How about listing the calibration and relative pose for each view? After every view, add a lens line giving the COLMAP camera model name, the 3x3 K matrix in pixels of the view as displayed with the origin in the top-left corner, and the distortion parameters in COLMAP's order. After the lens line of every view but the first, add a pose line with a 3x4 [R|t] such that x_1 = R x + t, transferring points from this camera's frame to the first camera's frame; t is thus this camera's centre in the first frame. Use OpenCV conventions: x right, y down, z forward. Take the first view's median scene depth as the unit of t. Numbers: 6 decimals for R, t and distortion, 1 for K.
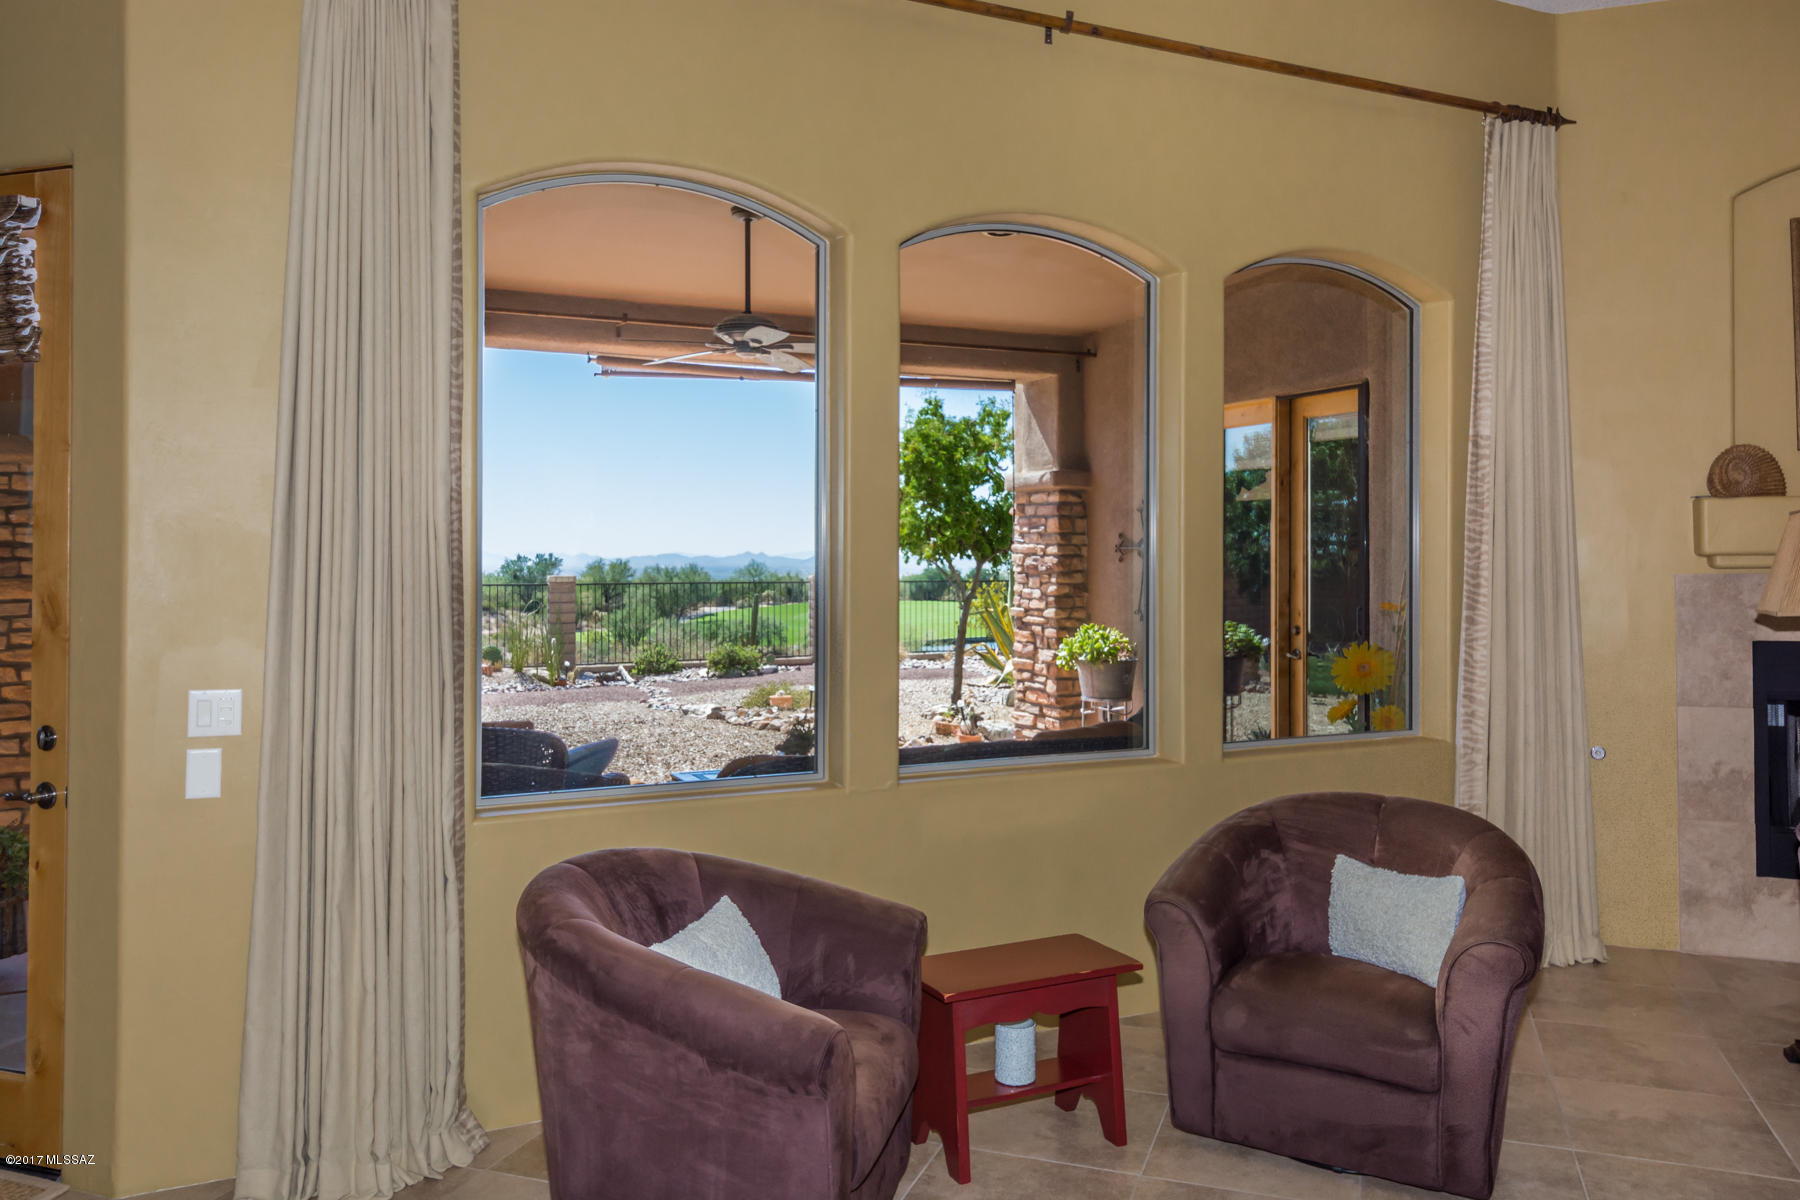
lens RADIAL K [[1309.4, 0, 901.1], [0, 1309.4, 547.7], [0, 0, 1]] dist [0.001654, 0.002127]
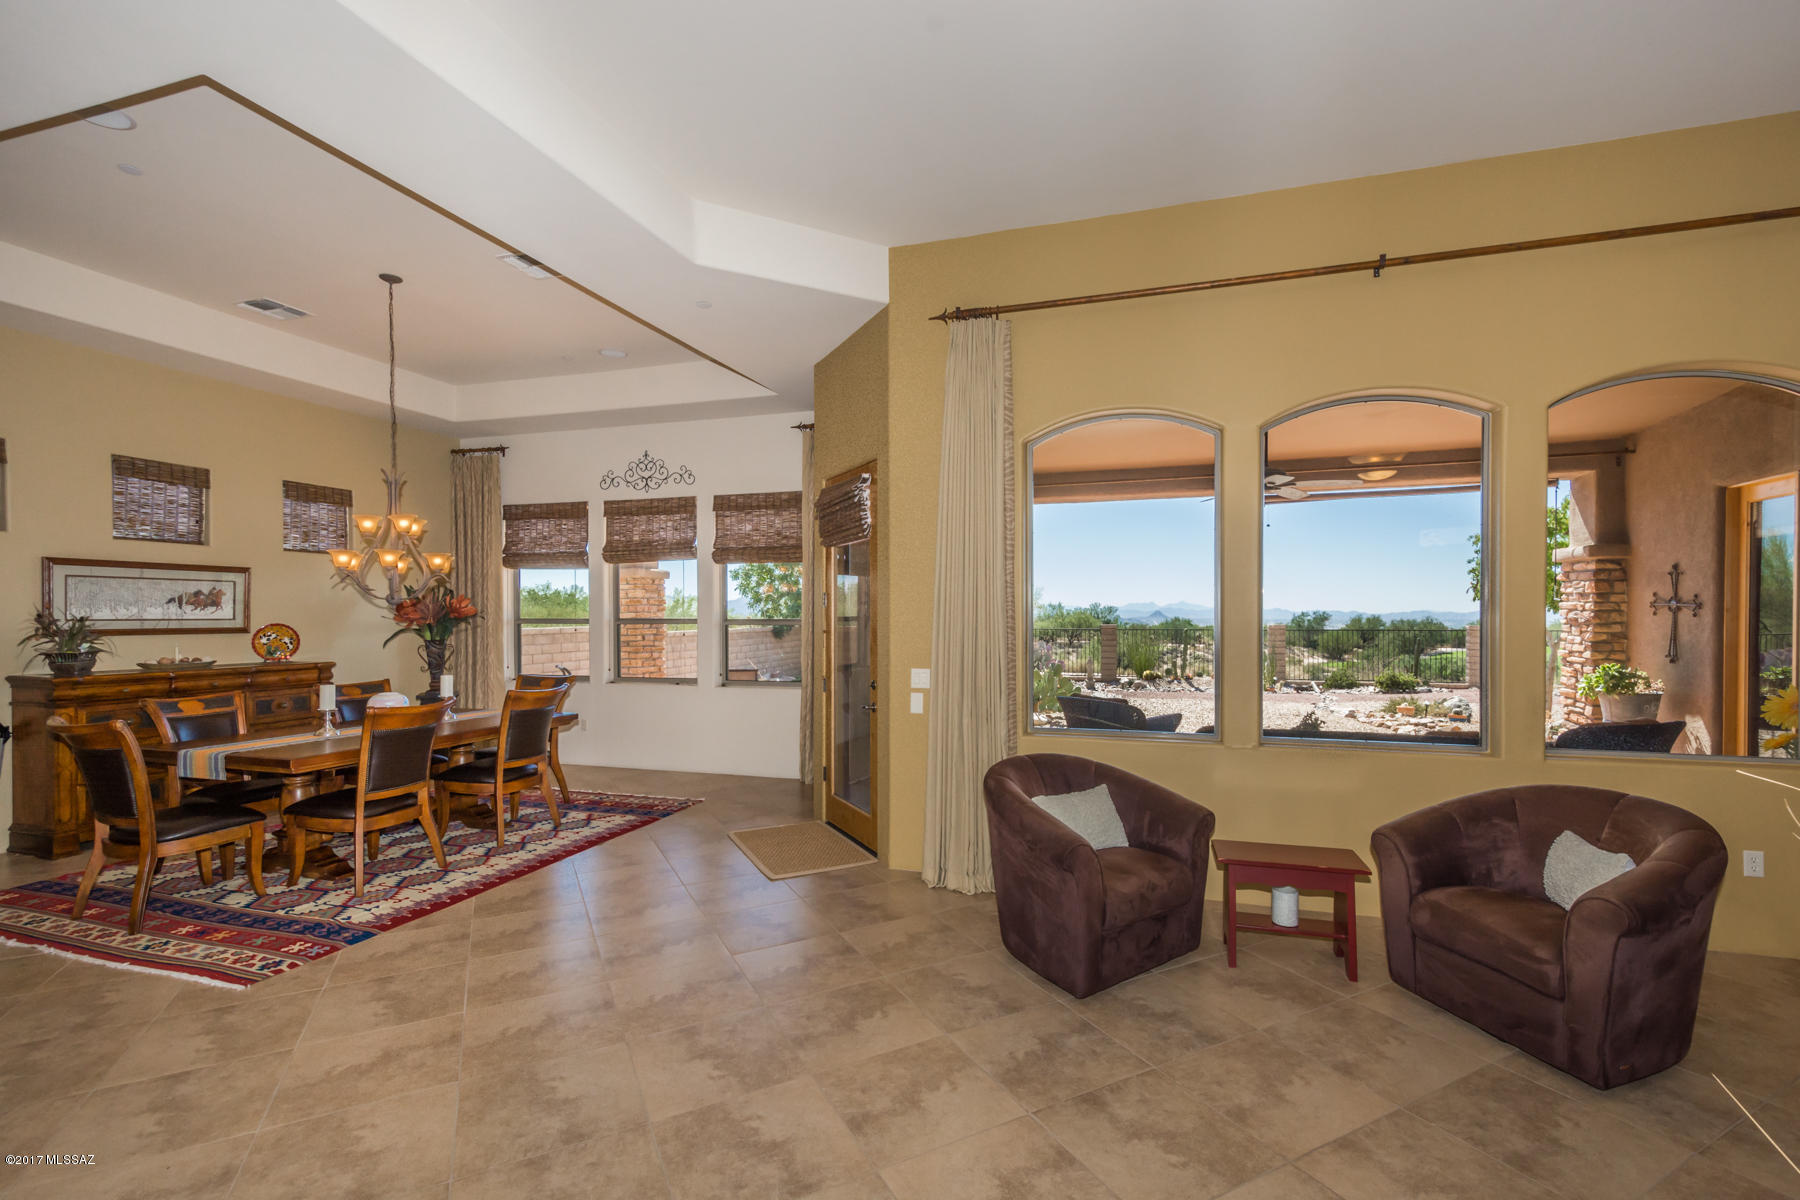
lens RADIAL K [[779.3, 0, 932.4], [0, 779.3, 624.4], [0, 0, 1]] dist [0.003187, -0.004038]
pose [[0.738477, 0.005558, -0.674255, 0.160311], [0.008666, 0.999805, 0.017733, 0.000263], [0.674223, -0.018938, 0.738285, -0.014265]]
